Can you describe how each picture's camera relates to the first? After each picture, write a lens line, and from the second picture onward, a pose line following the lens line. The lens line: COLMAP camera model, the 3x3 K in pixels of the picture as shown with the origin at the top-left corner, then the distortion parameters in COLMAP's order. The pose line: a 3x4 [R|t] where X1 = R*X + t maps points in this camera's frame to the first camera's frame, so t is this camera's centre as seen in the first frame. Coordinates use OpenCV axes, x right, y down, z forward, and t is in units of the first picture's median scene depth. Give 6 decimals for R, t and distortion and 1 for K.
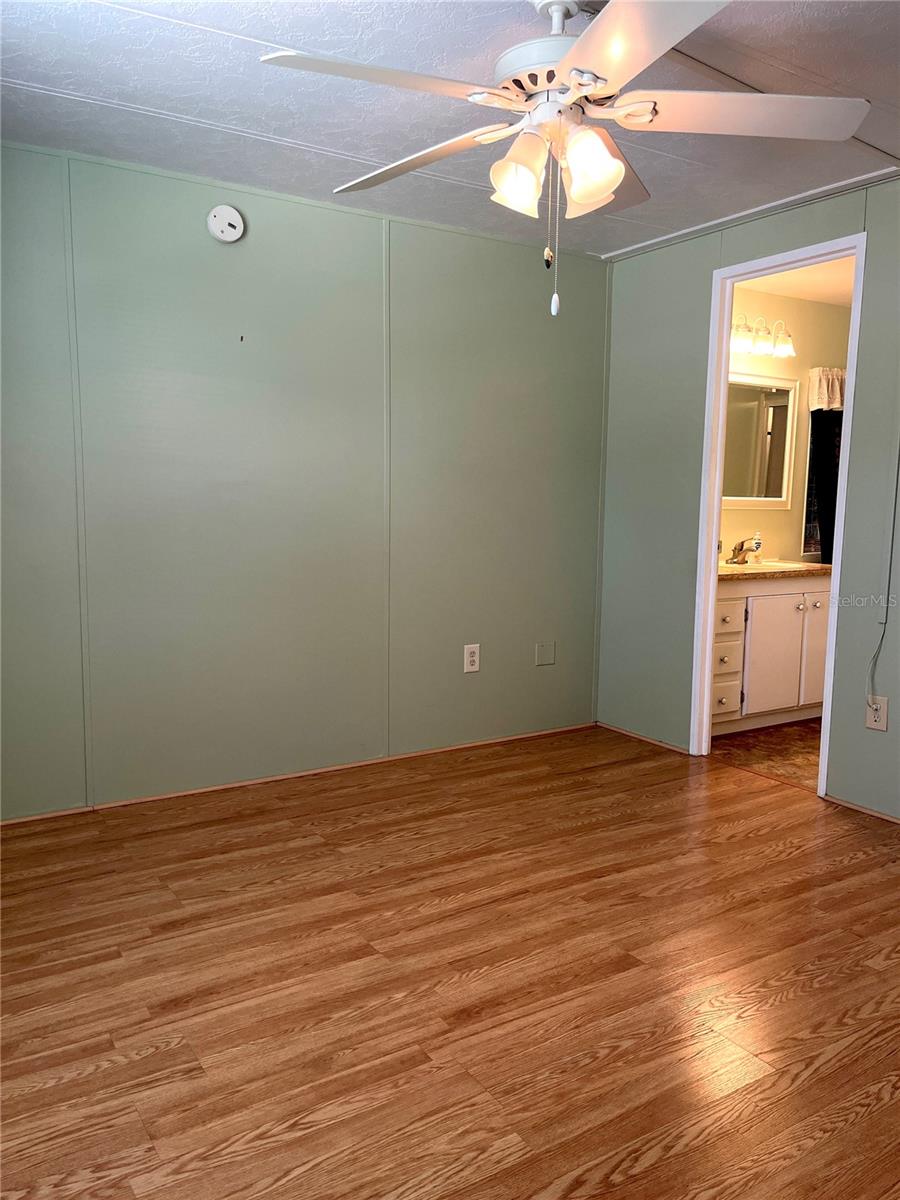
lens RADIAL K [[923.6, 0, 452.6], [0, 923.6, 603.4], [0, 0, 1]] dist [0.027672, -0.011445]
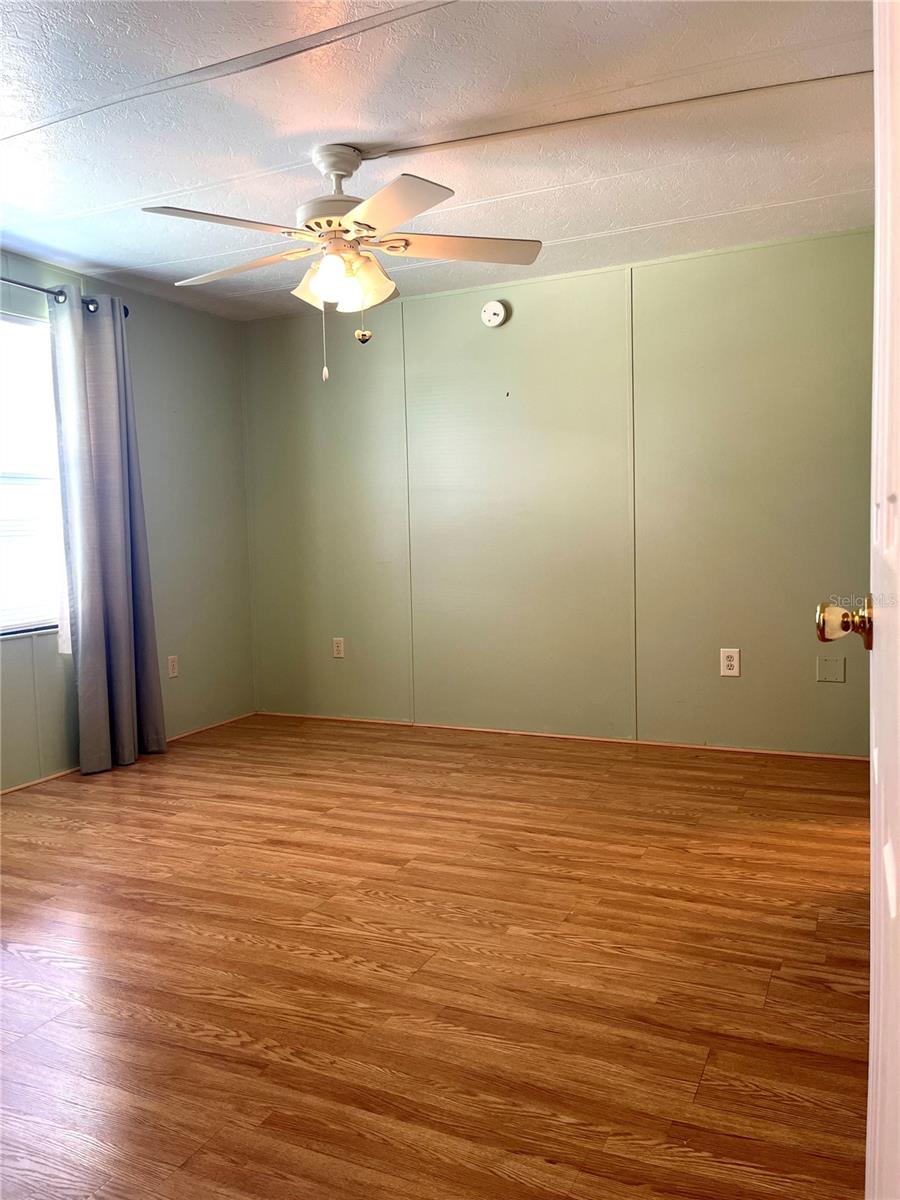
lens RADIAL K [[923.6, 0, 454.4], [0, 923.6, 596.8], [0, 0, 1]] dist [0.027672, -0.011445]
pose [[0.536174, 0.038257, -0.843240, 1.070322], [-0.069202, 0.997602, 0.001258, 0.010632], [0.841266, 0.057679, 0.537535, 0.293114]]
